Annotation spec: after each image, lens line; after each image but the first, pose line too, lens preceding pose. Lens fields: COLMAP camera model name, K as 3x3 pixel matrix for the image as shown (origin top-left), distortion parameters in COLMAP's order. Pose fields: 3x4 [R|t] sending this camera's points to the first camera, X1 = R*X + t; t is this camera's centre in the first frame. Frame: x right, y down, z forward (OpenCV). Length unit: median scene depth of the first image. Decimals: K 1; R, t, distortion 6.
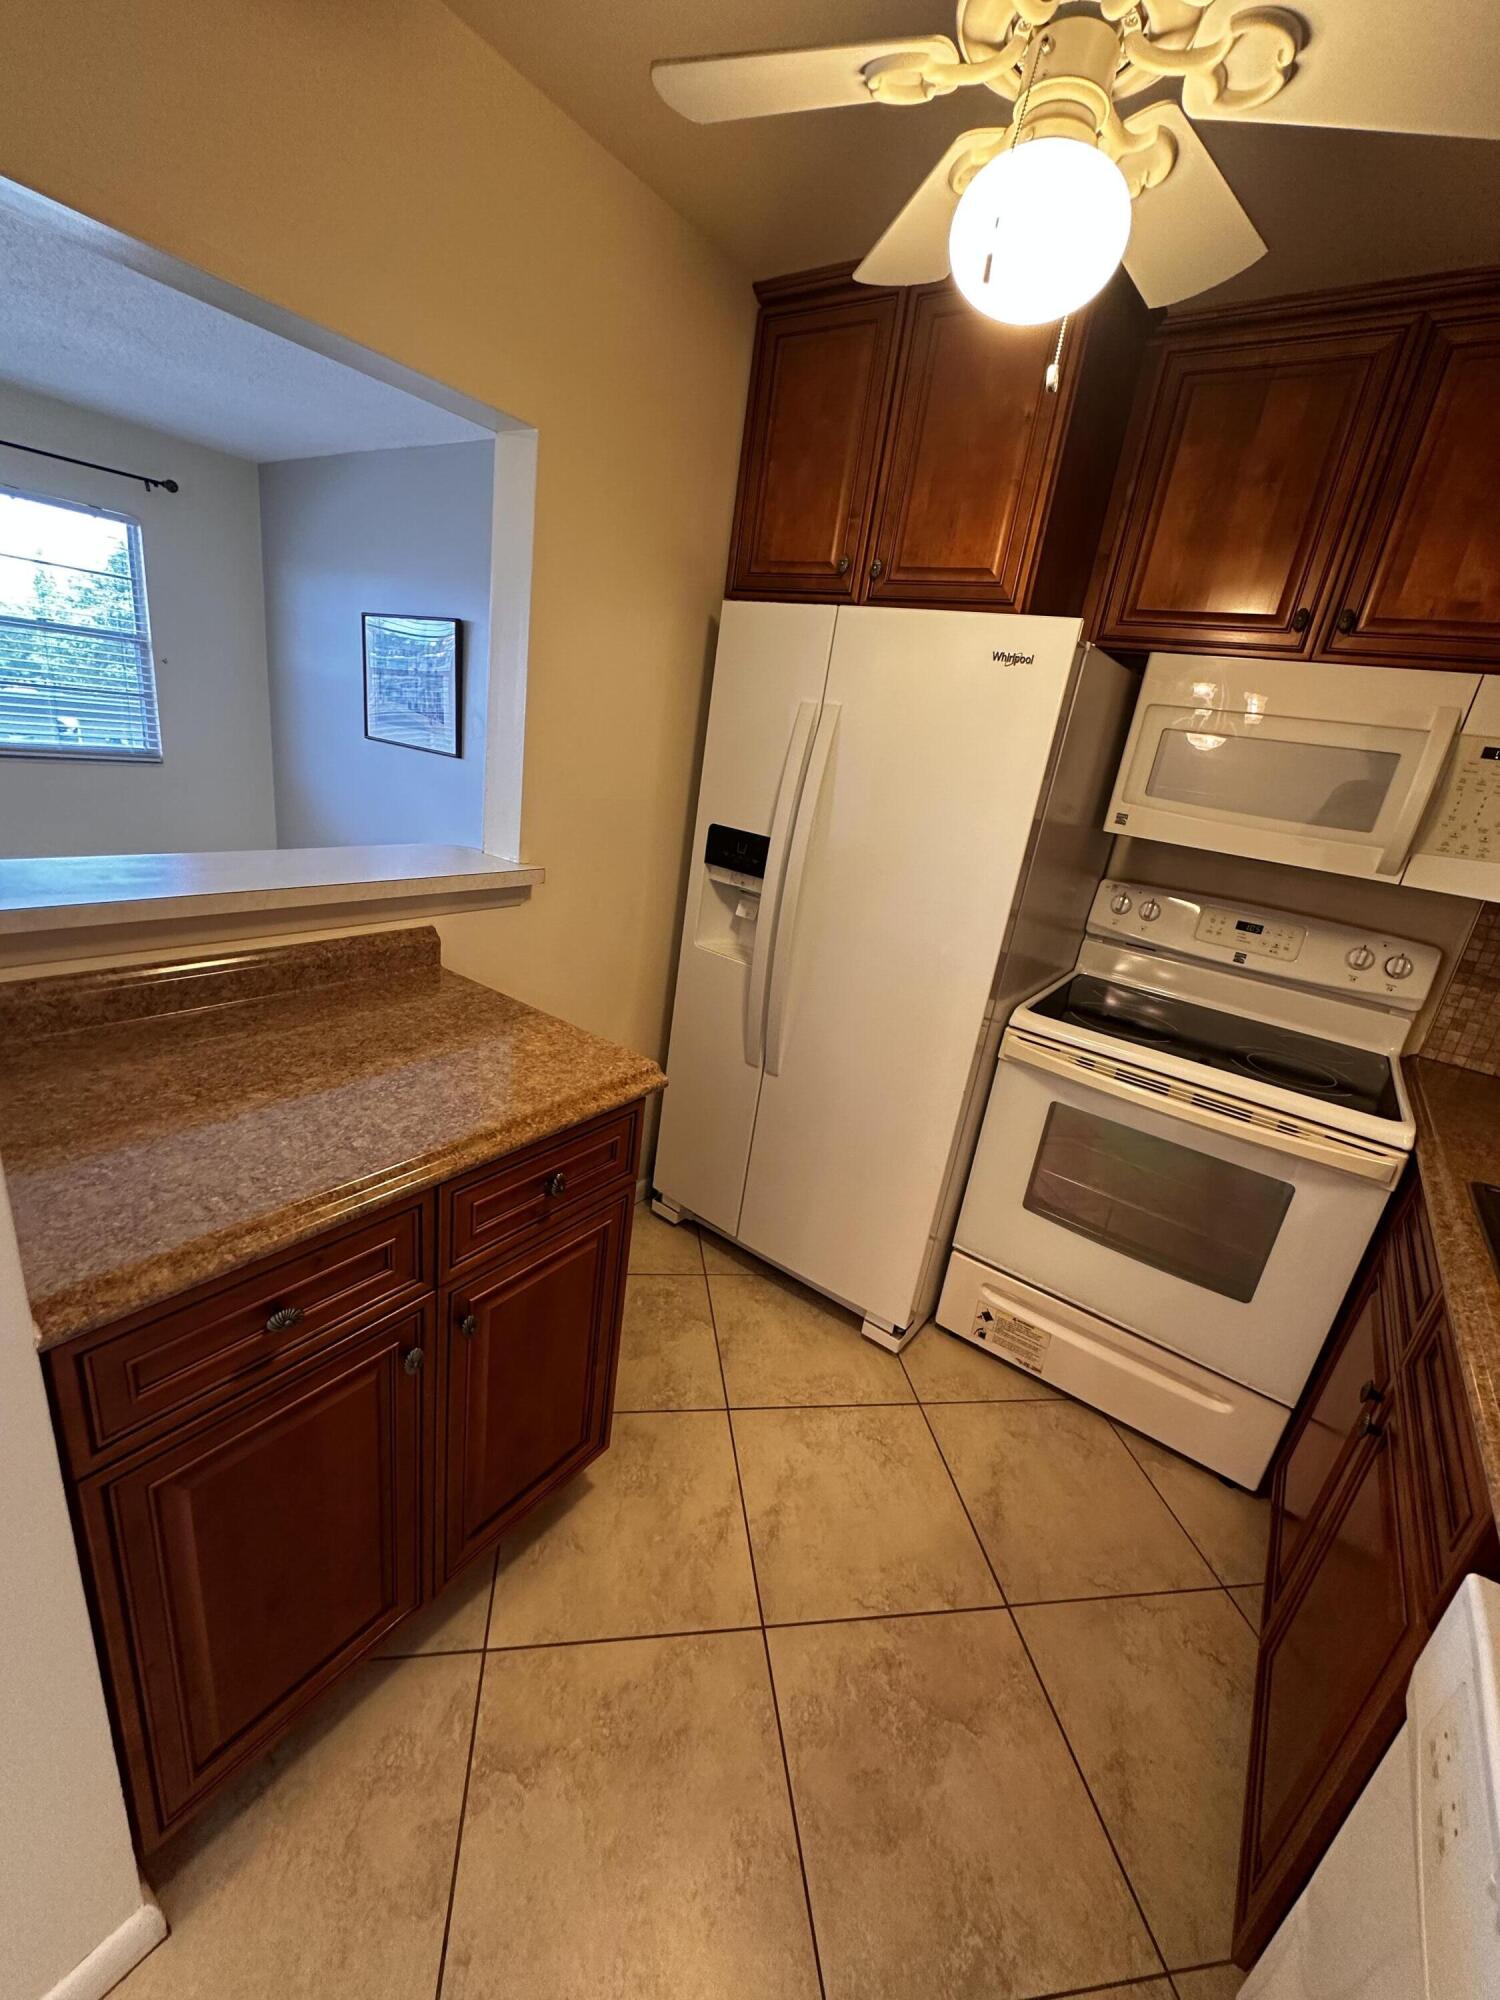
lens RADIAL K [[800.8, 0, 745.3], [0, 800.8, 993.4], [0, 0, 1]] dist [-0.004356, 0.000931]
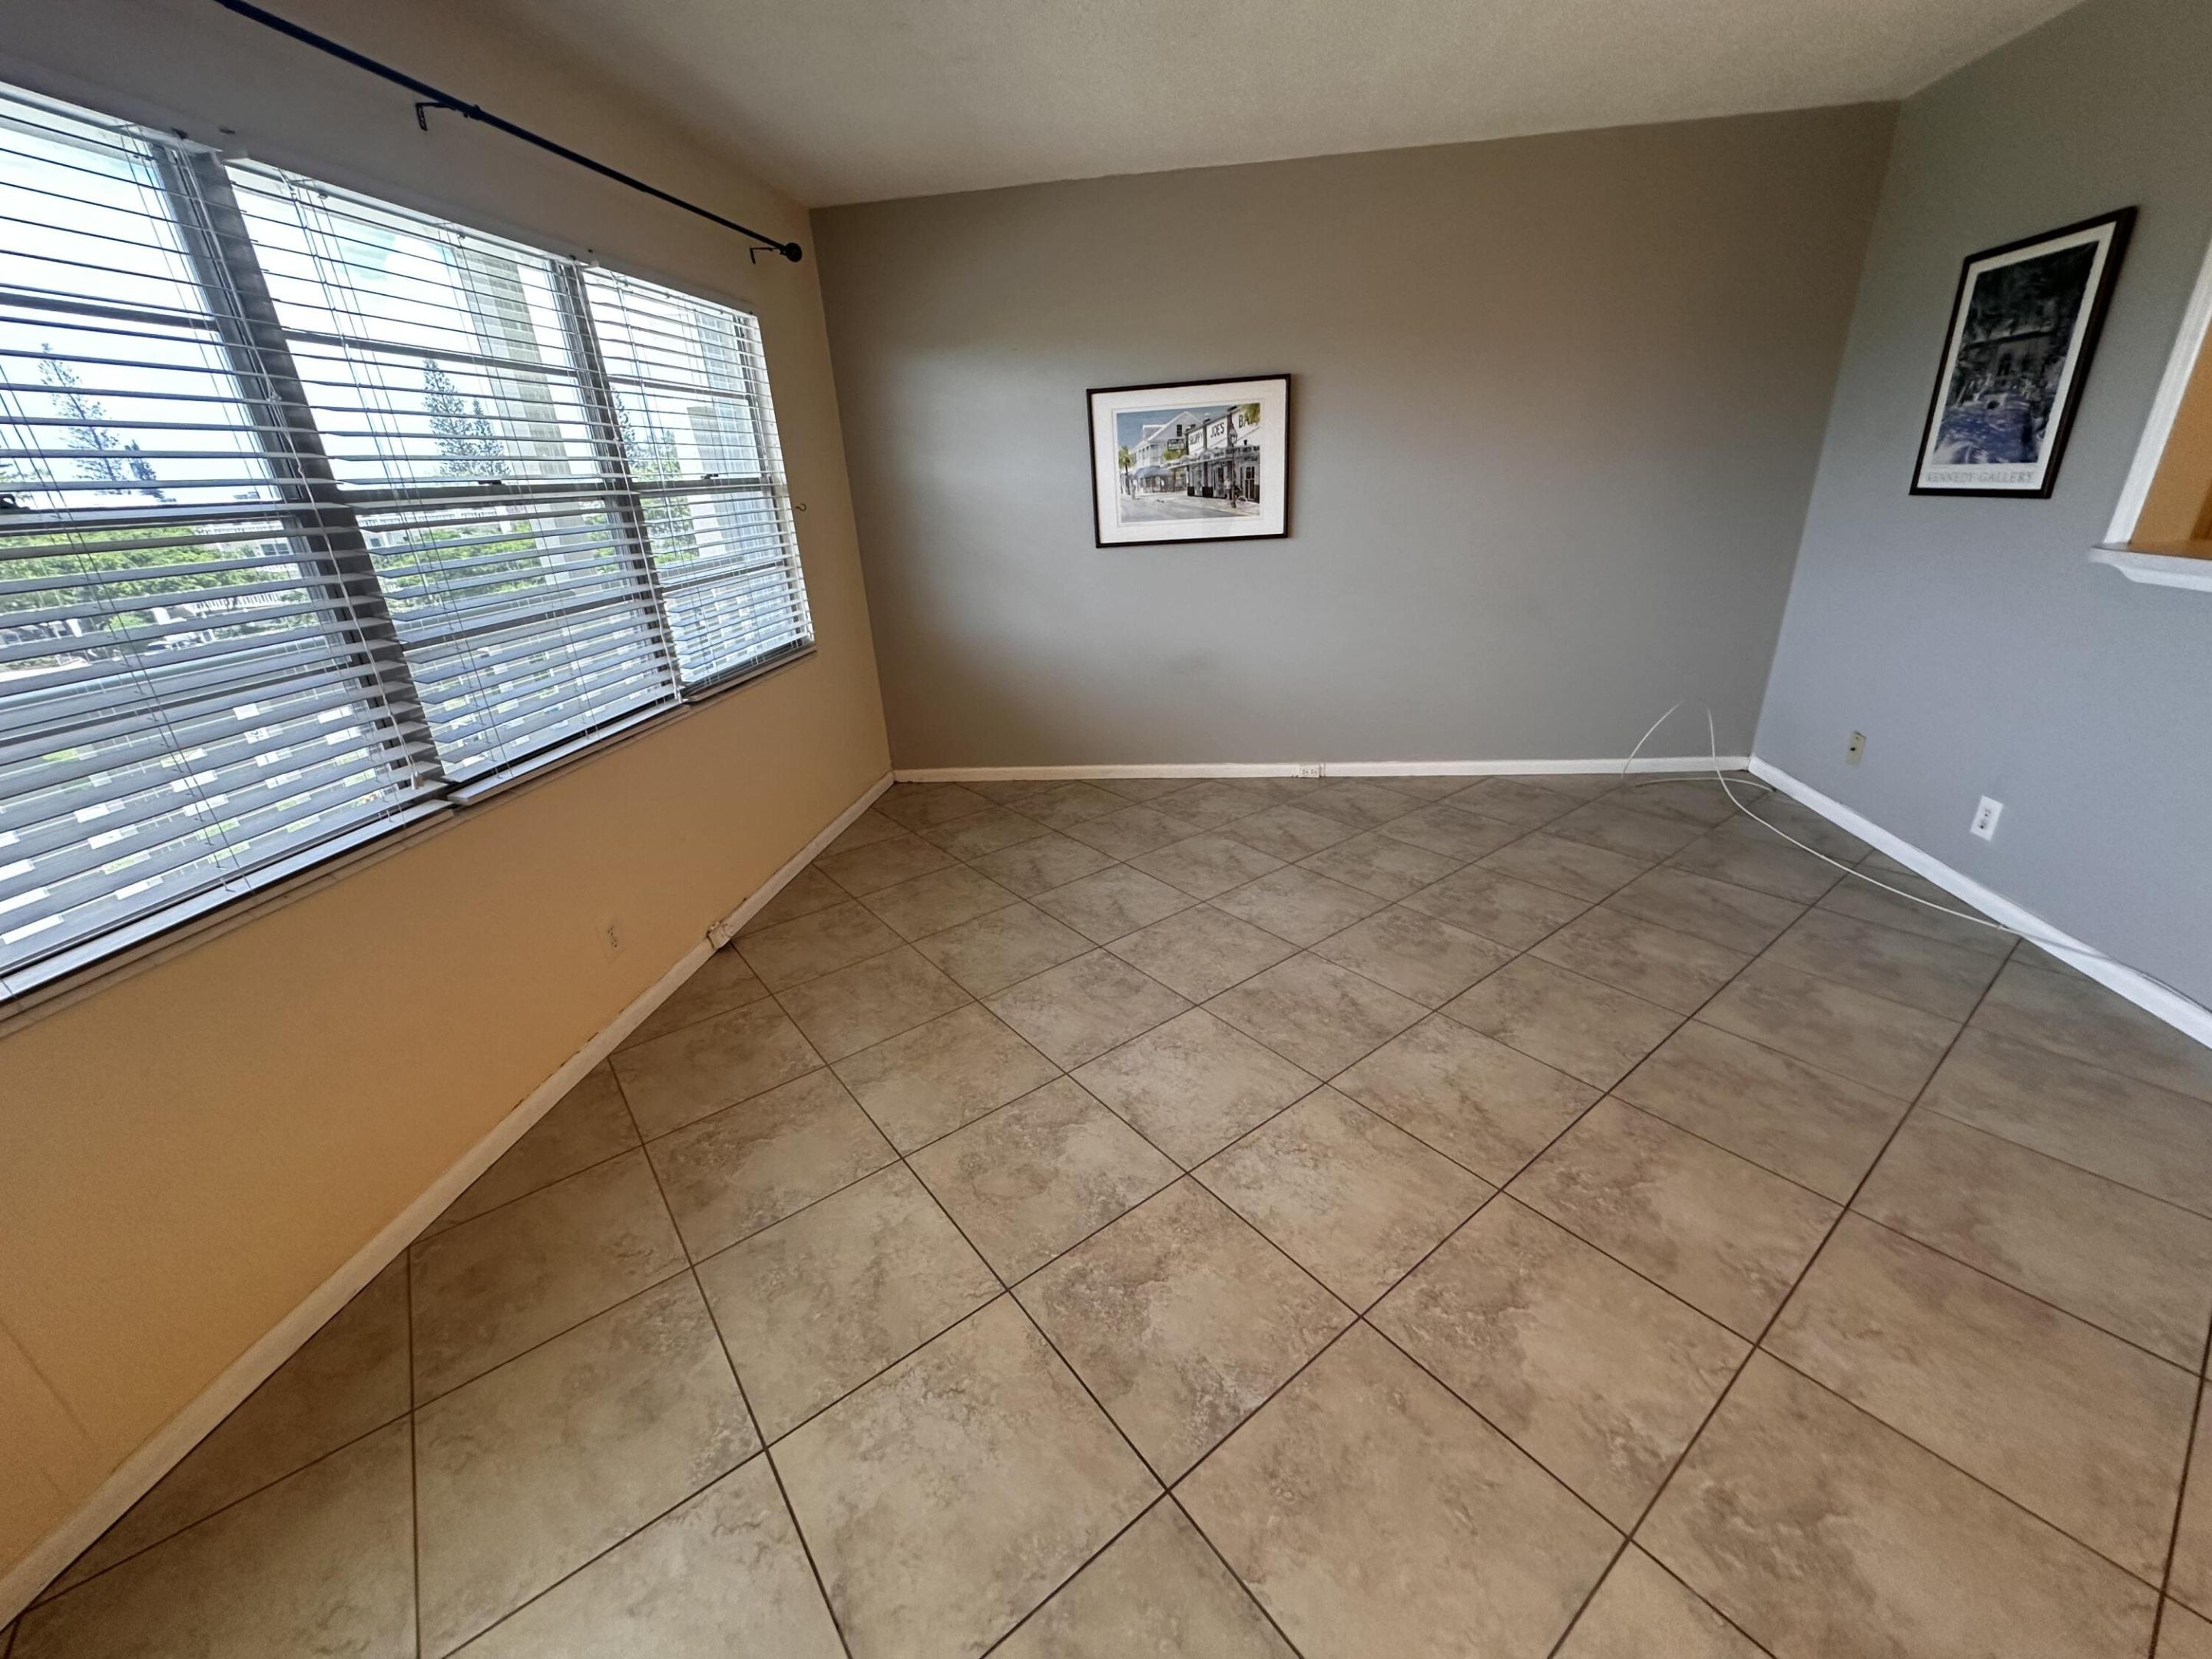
lens RADIAL K [[885.6, 0, 1102.2], [0, 885.6, 829.5], [0, 0, 1]] dist [-0.004356, 0.000931]
pose [[0.860964, -0.350488, 0.368644, -2.594618], [0.317815, 0.936510, 0.148133, -0.527891], [-0.397158, -0.010377, 0.917692, 0.500440]]
